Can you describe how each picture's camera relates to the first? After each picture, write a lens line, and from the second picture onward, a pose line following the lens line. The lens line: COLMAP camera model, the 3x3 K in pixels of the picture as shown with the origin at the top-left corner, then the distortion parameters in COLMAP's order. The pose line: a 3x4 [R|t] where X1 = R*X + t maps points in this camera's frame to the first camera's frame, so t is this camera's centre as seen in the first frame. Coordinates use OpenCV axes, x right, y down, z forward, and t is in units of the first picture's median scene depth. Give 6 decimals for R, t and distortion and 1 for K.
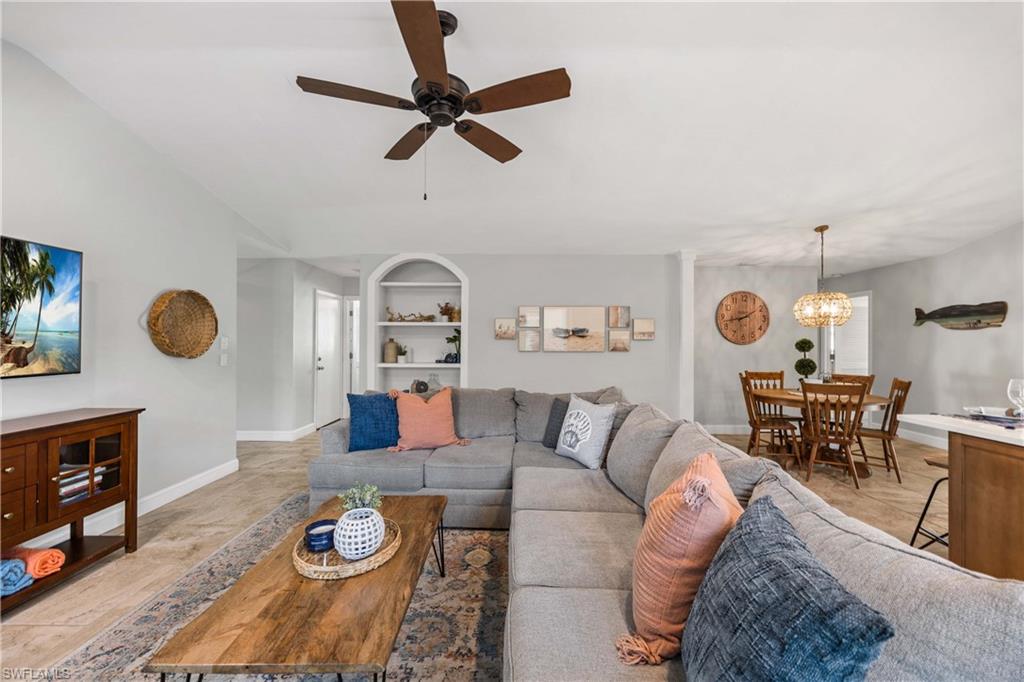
lens RADIAL K [[389.7, 0, 510.8], [0, 389.7, 339.7], [0, 0, 1]] dist [-0.004498, 0.000656]
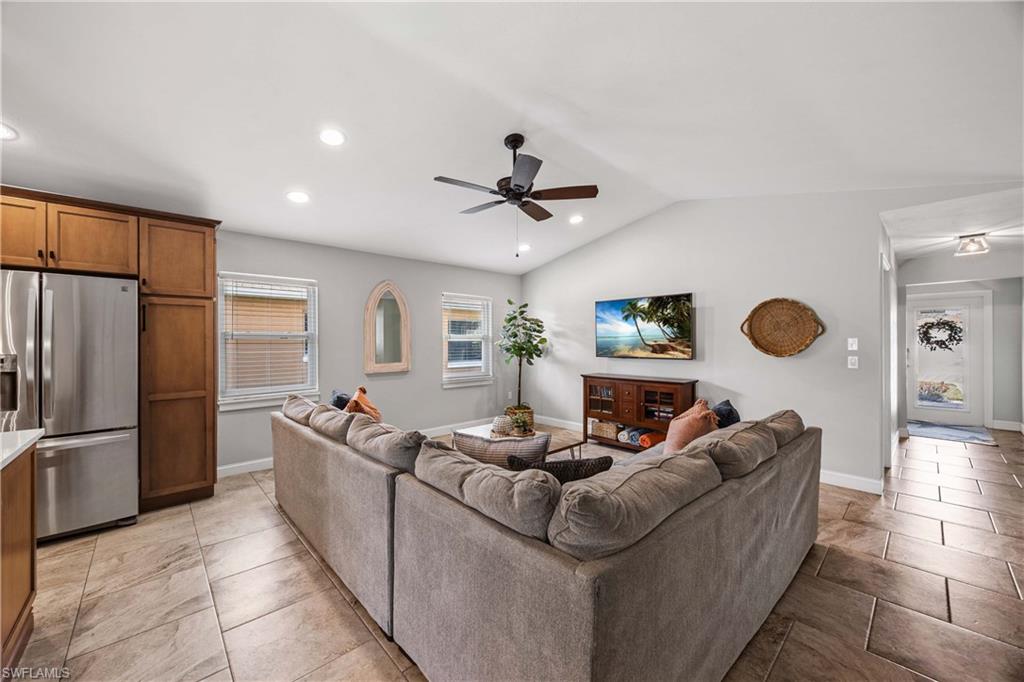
lens RADIAL K [[389.7, 0, 509.4], [0, 389.7, 339.4], [0, 0, 1]] dist [-0.004498, 0.000656]
pose [[-0.728004, -0.004592, -0.685558, 0.378411], [0.004735, 0.999920, -0.011726, 0.003329], [0.685557, -0.011782, -0.727924, 0.867902]]
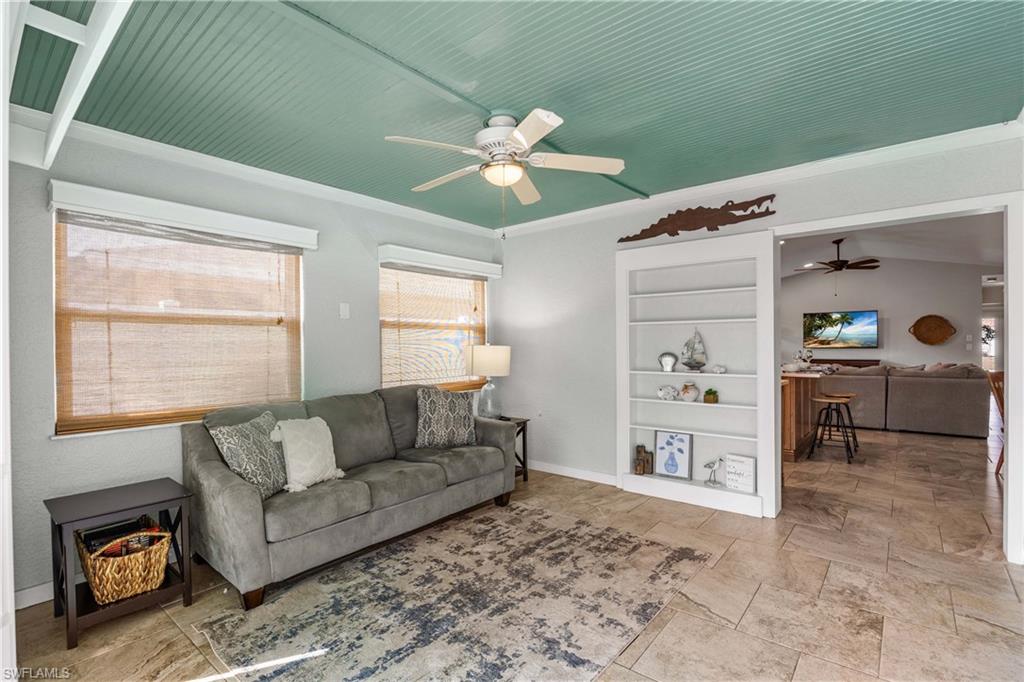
lens RADIAL K [[472.1, 0, 512.4], [0, 472.1, 343.2], [0, 0, 1]] dist [-0.001202, -0.000154]
pose [[-0.633292, -0.003378, -0.773905, 1.958344], [0.008169, 0.999906, -0.011049, 0.032583], [0.773869, -0.013319, -0.633205, 0.566567]]
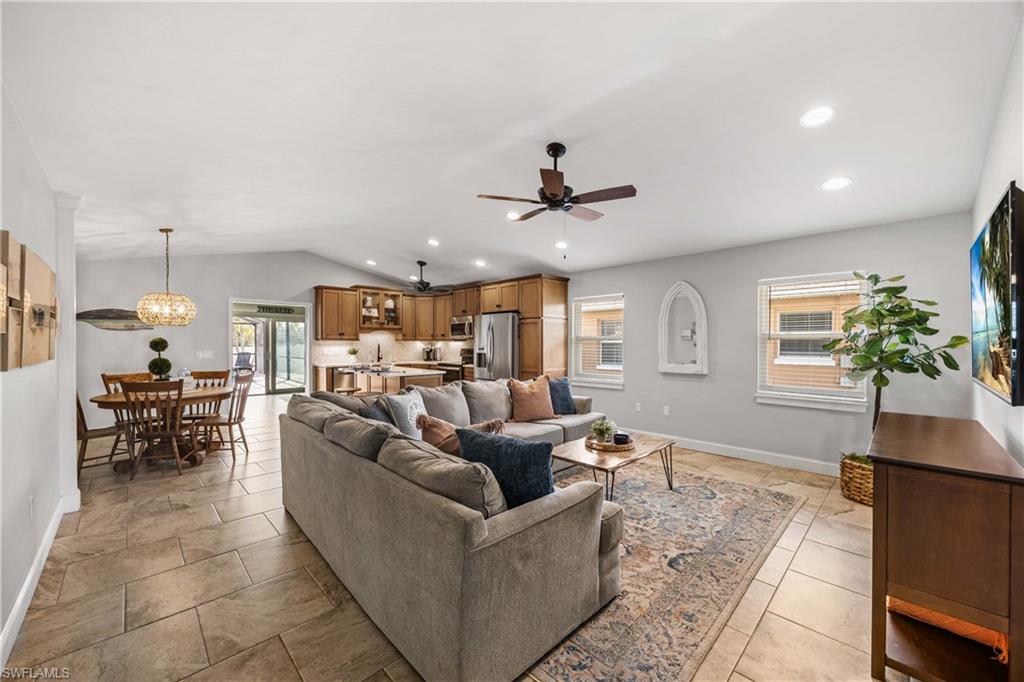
lens RADIAL K [[389.7, 0, 512.7], [0, 389.7, 346.5], [0, 0, 1]] dist [-0.004498, 0.000656]
pose [[-0.707123, -0.013026, 0.706971, -0.497405], [-0.009917, 0.999915, 0.008505, 0.001559], [-0.707021, -0.000997, -0.707192, 0.934241]]
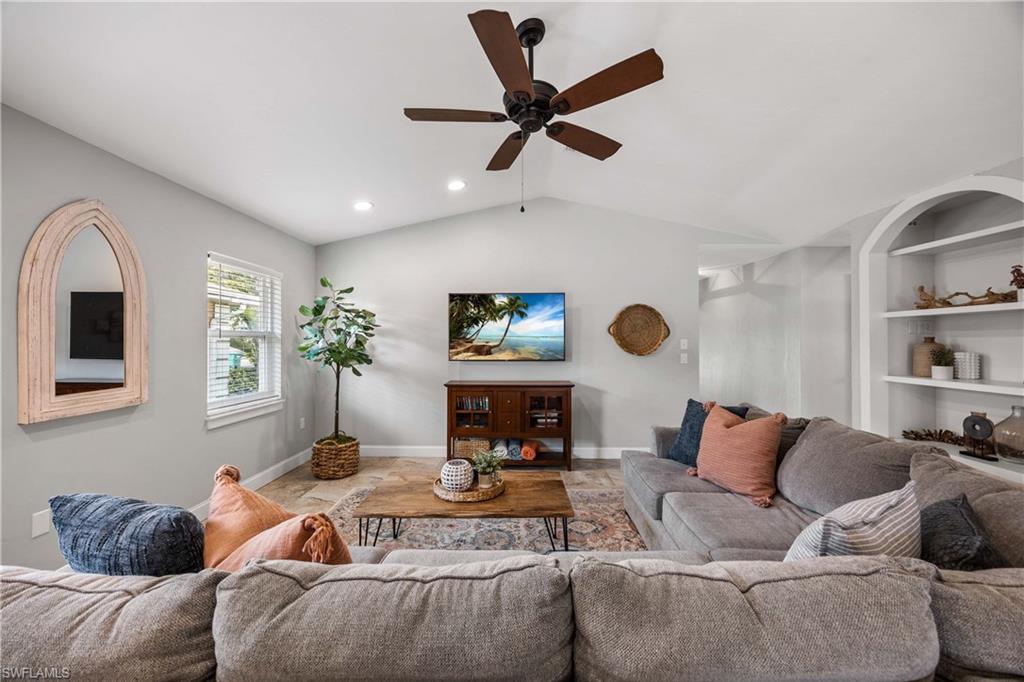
lens RADIAL K [[389.7, 0, 509.1], [0, 389.7, 335.6], [0, 0, 1]] dist [-0.004498, 0.000656]
pose [[-0.020253, -0.018812, -0.999618, 0.342492], [0.008840, 0.999781, -0.018994, 0.000823], [0.999756, -0.009221, -0.020082, 0.389907]]
